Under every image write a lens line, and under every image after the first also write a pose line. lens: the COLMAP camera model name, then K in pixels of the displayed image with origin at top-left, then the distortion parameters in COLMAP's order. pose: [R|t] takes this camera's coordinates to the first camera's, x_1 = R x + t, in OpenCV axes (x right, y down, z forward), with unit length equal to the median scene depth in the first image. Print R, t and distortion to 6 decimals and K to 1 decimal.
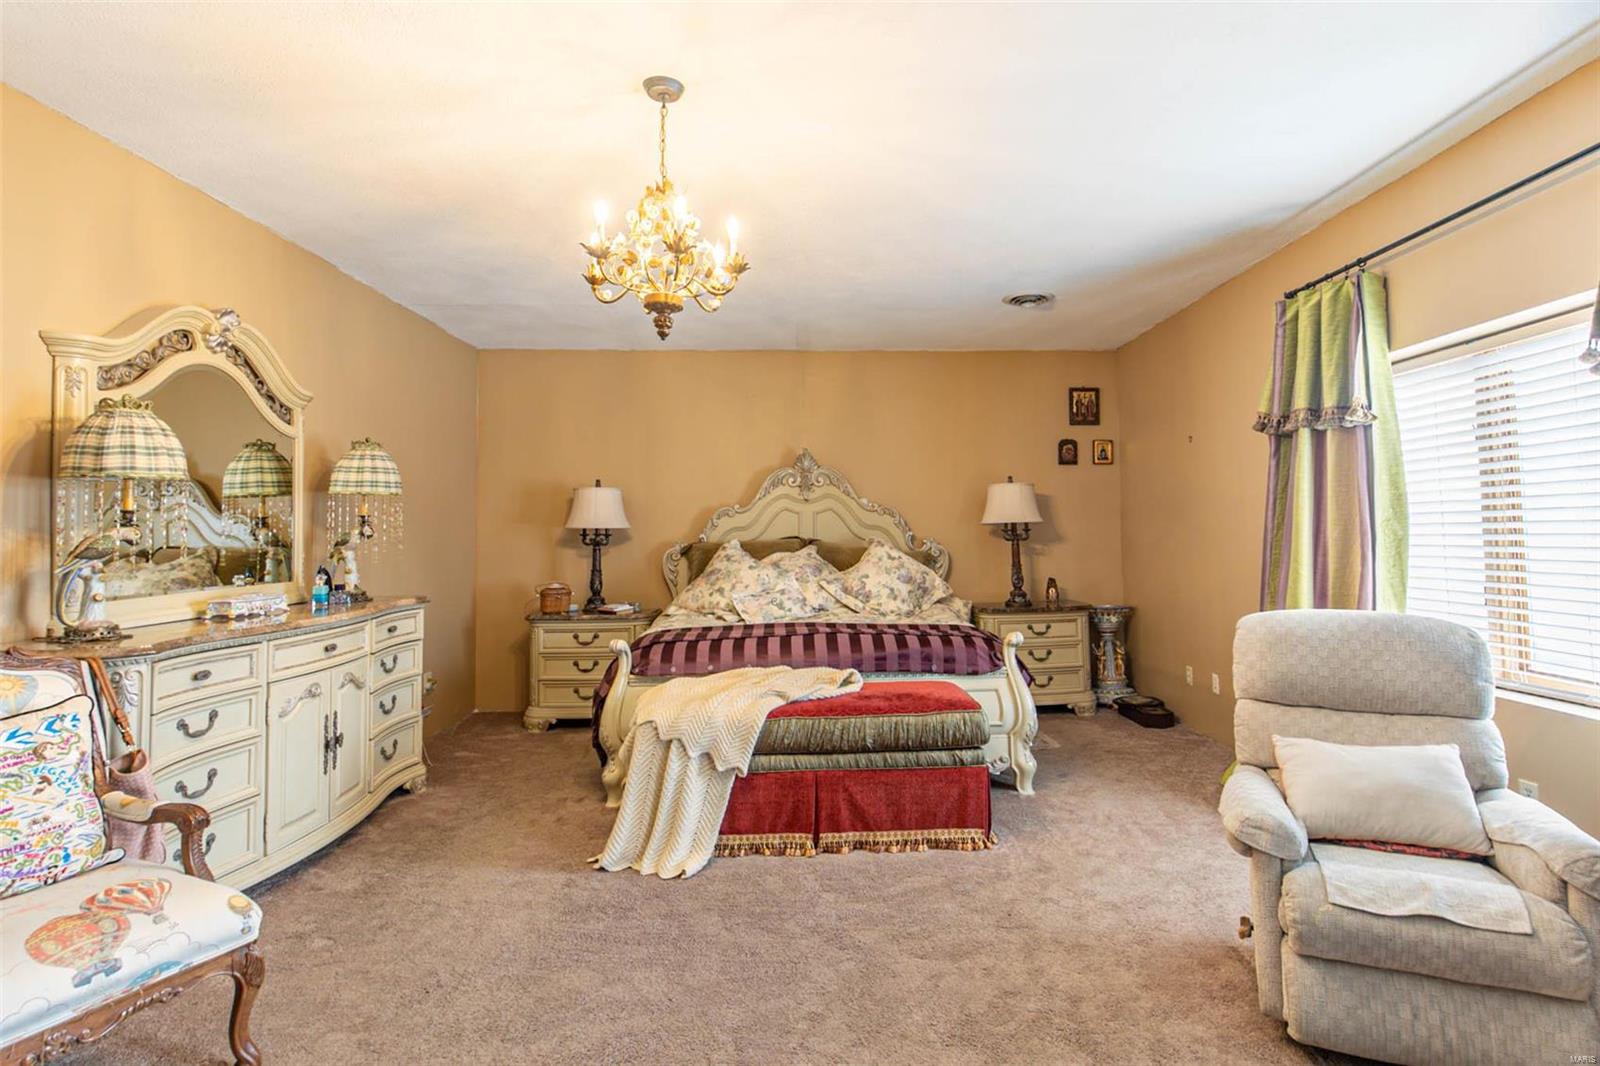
lens RADIAL K [[820.3, 0, 805.2], [0, 820.3, 495.5], [0, 0, 1]] dist [0.014739, -0.006467]
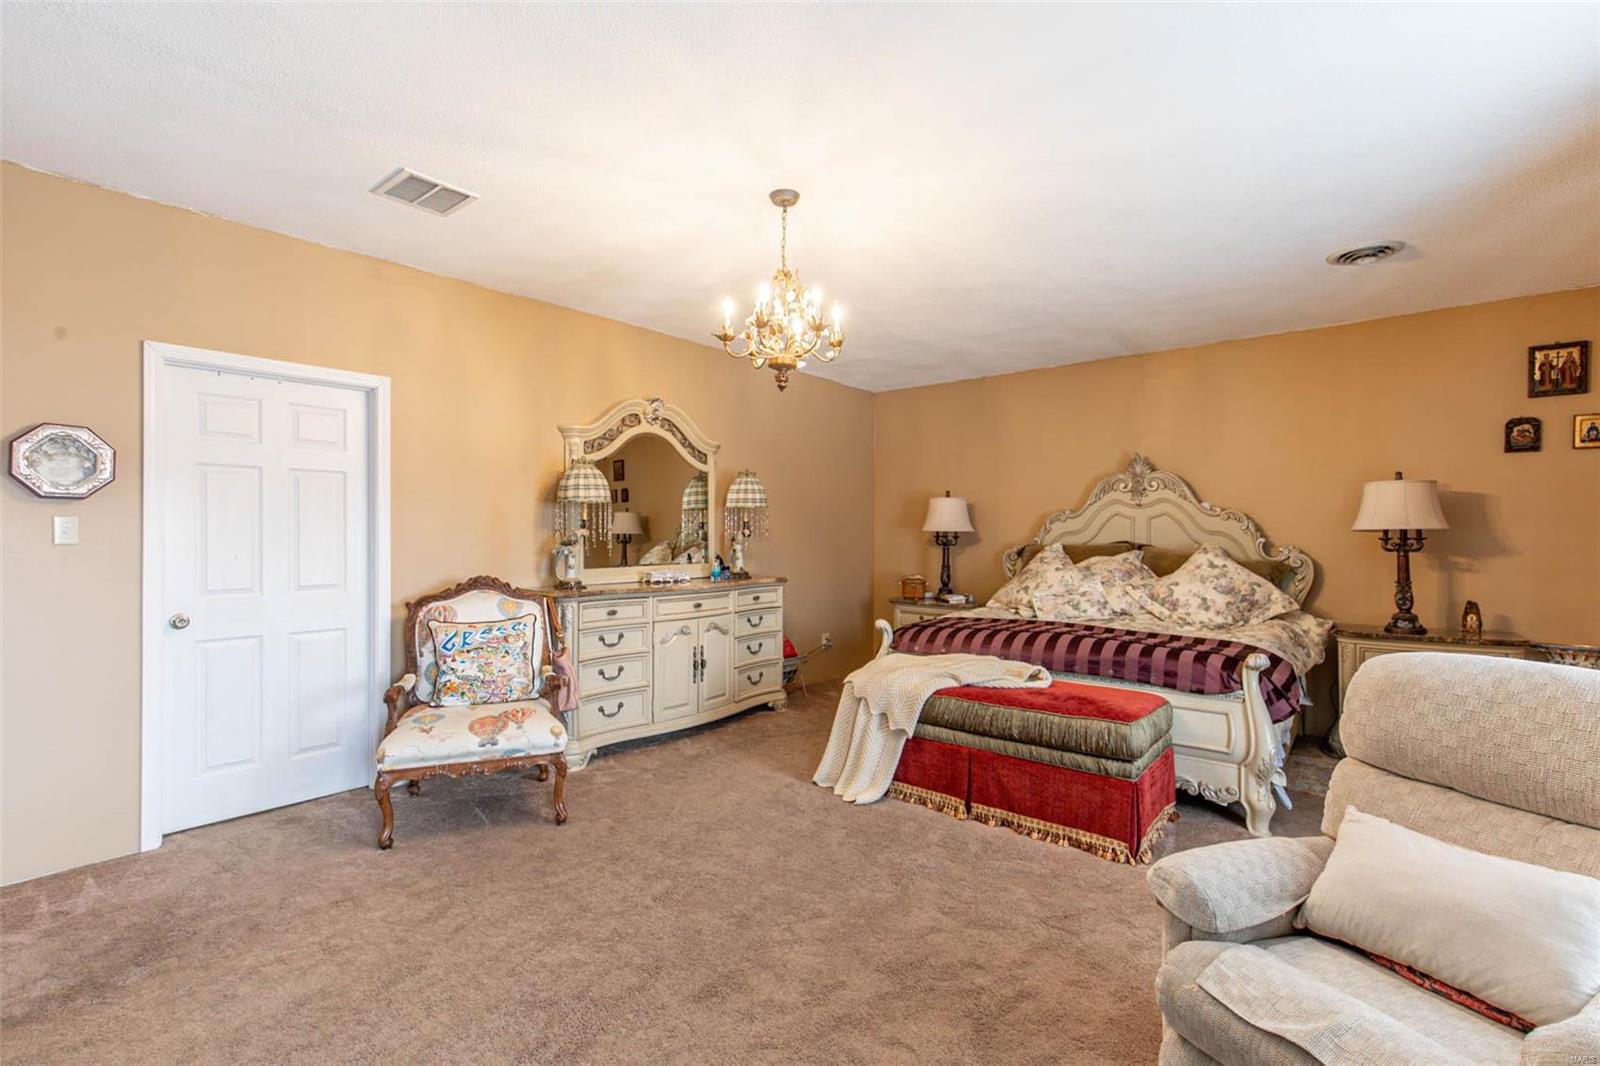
lens RADIAL K [[722.1, 0, 794.1], [0, 722.1, 534.2], [0, 0, 1]] dist [0.008921, -0.001161]
pose [[0.730592, 0.012524, -0.682699, 0.506285], [0.019322, 0.999052, 0.039005, -0.002672], [0.682540, -0.041688, 0.729658, 0.117189]]
